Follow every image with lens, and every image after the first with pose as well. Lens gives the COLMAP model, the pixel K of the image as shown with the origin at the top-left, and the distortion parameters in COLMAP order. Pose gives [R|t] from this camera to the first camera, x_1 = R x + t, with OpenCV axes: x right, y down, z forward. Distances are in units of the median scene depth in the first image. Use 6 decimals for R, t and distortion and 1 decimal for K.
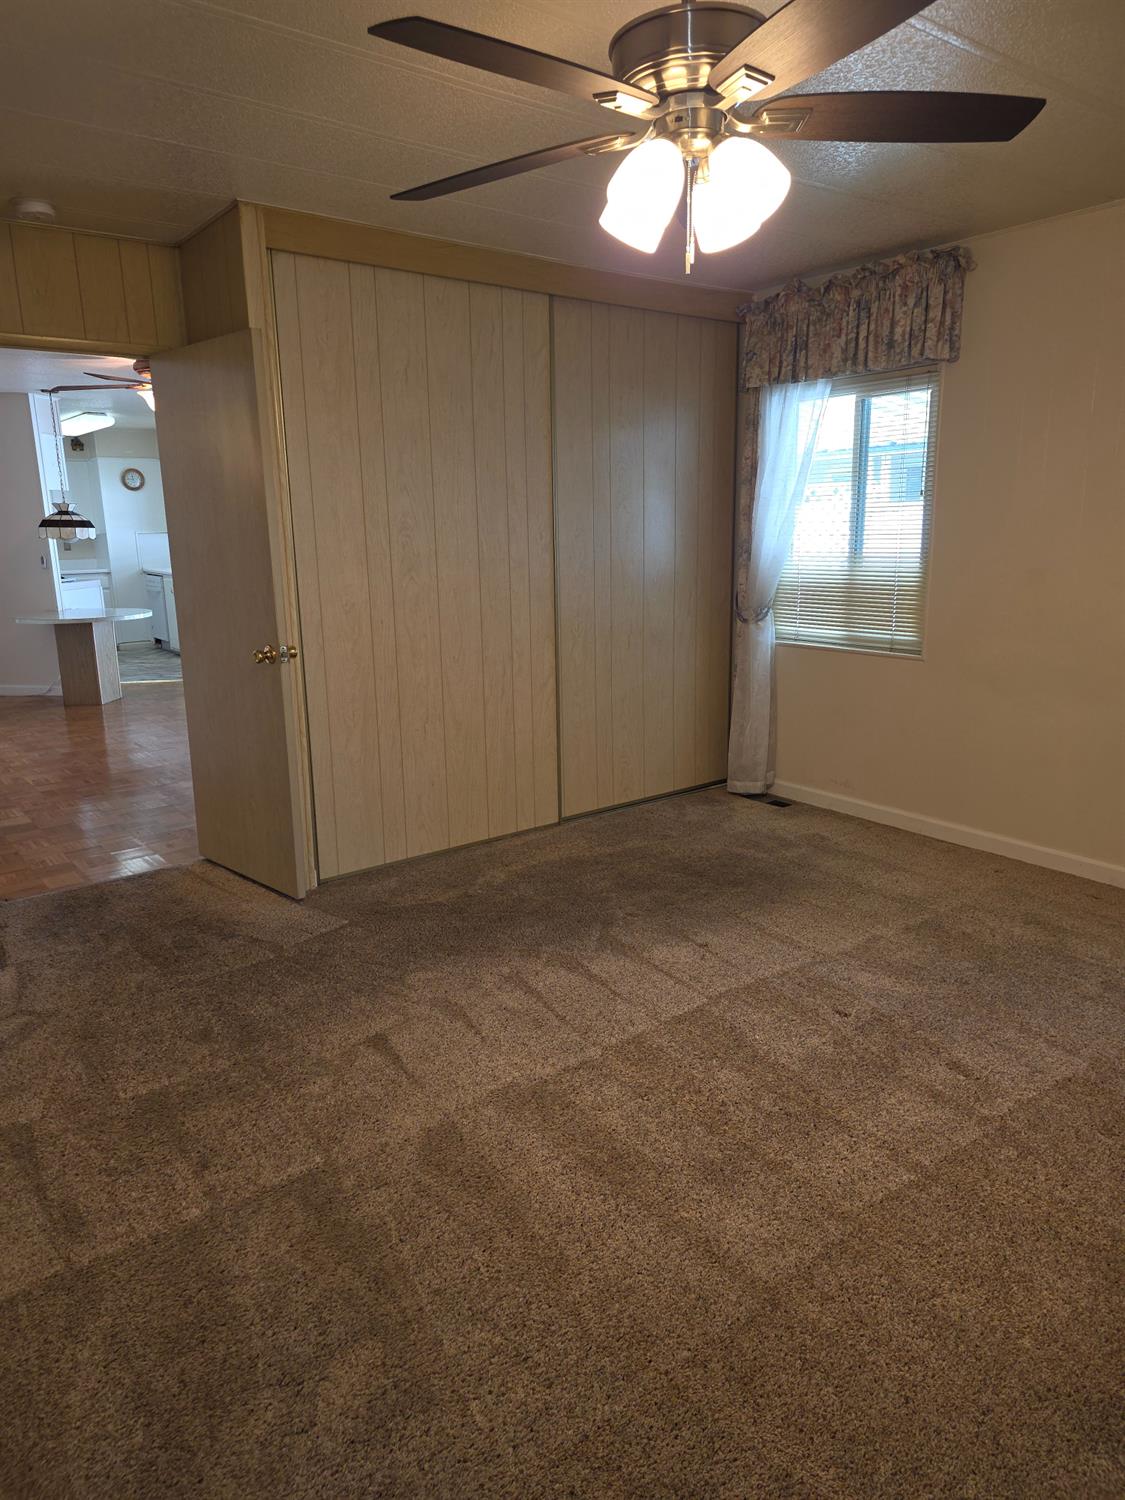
lens RADIAL K [[1007.3, 0, 555.4], [0, 1007.3, 726.8], [0, 0, 1]] dist [0.059286, -0.038688]
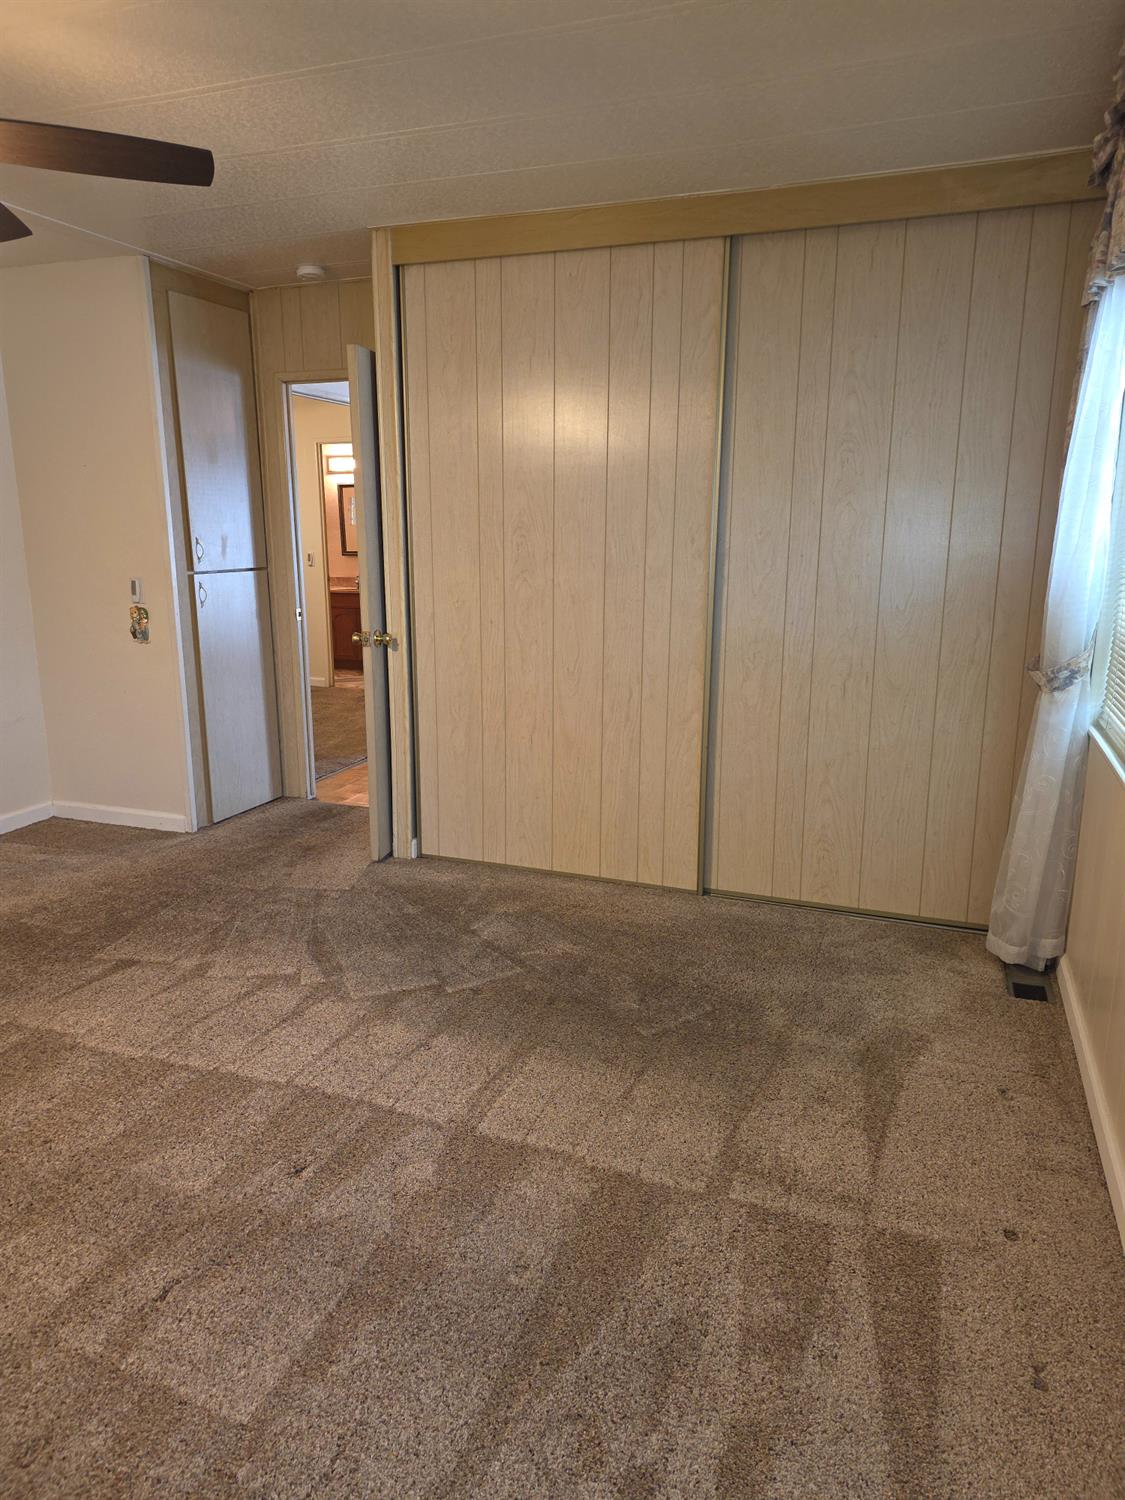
lens RADIAL K [[991.5, 0, 559.2], [0, 991.5, 744.1], [0, 0, 1]] dist [0.041490, -0.030585]
pose [[0.536170, 0.203916, -0.819109, 0.664078], [-0.184921, 0.975186, 0.121726, -0.114542], [0.823605, 0.086205, 0.560574, 0.503782]]
